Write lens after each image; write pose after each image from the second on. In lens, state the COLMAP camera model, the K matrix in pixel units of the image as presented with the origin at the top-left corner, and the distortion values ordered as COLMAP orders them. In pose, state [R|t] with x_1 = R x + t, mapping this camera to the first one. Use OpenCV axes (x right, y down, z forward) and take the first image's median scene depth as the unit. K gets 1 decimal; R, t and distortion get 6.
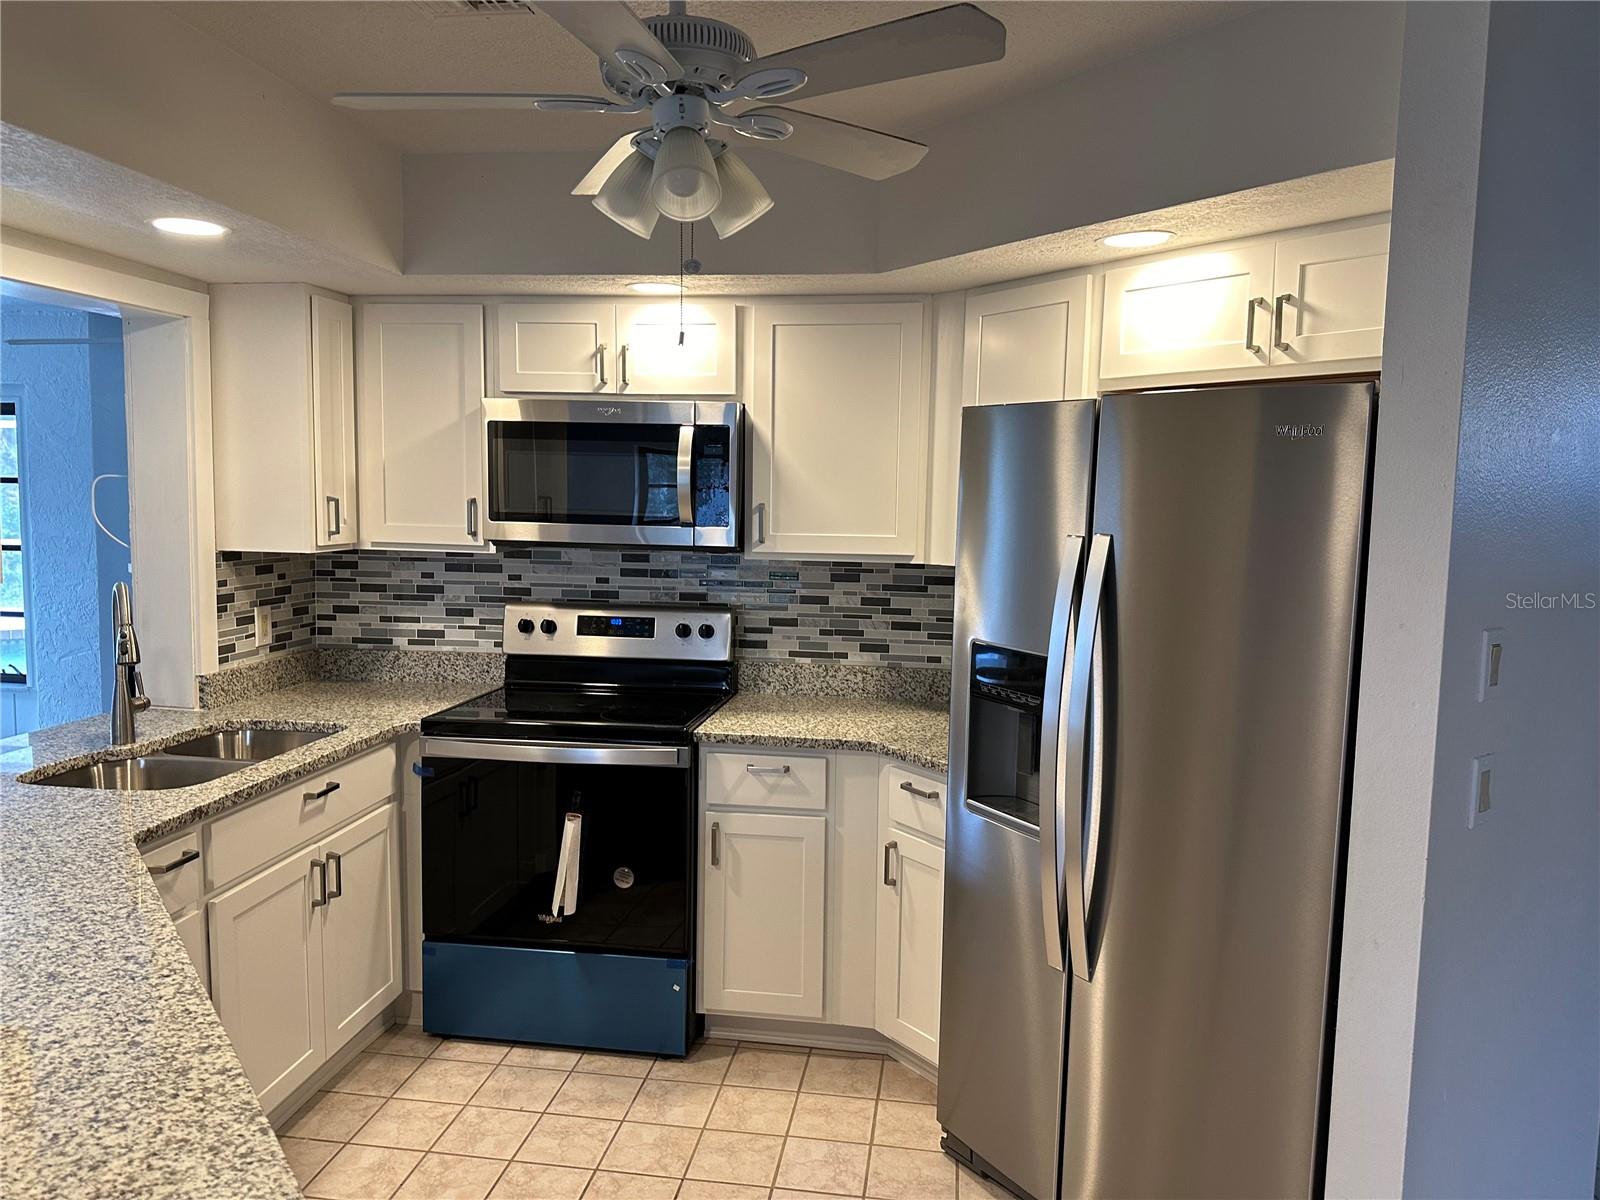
lens RADIAL K [[1127.1, 0, 800.0], [0, 1127.1, 600.0], [0, 0, 1]] dist [0.154439, -0.161169]
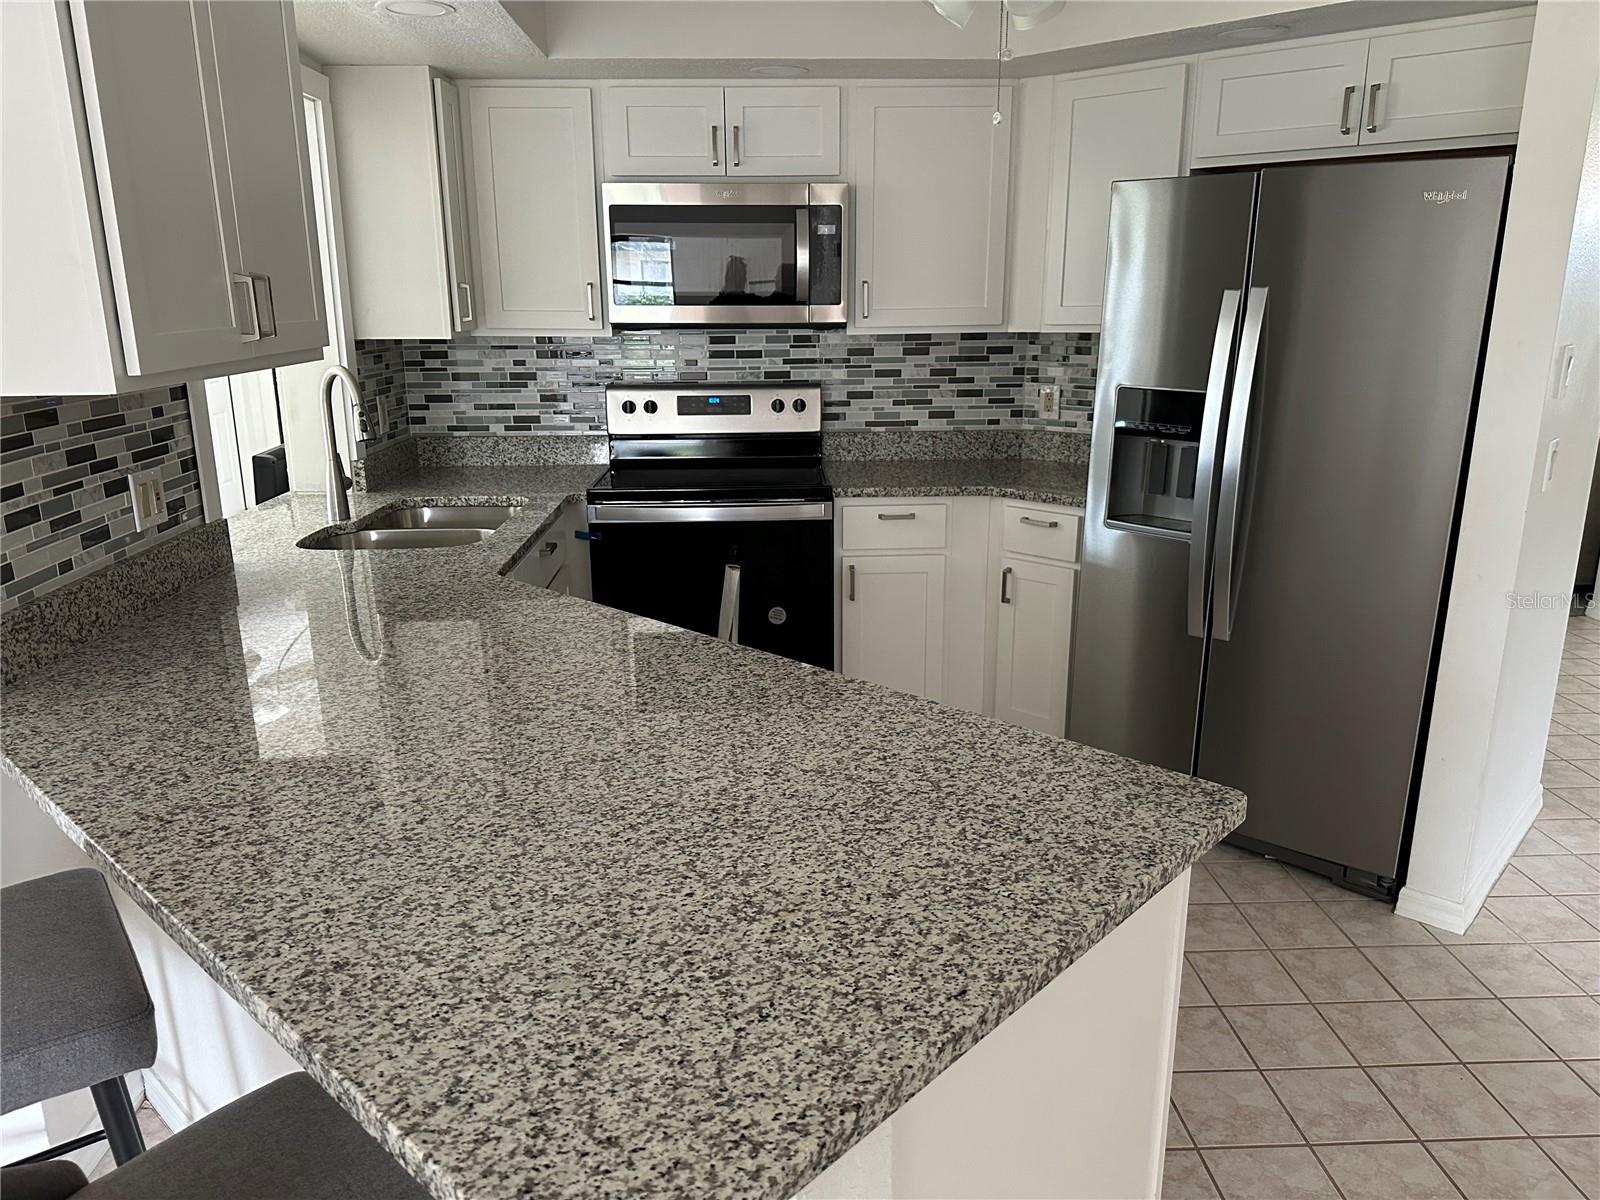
lens RADIAL K [[1127.1, 0, 800.0], [0, 1127.1, 600.0], [0, 0, 1]] dist [0.154439, -0.161169]
pose [[0.981355, -0.071879, 0.178260, -0.290695], [0.041269, 0.984609, 0.169827, 0.026653], [-0.187723, -0.159304, 0.969217, -0.109465]]
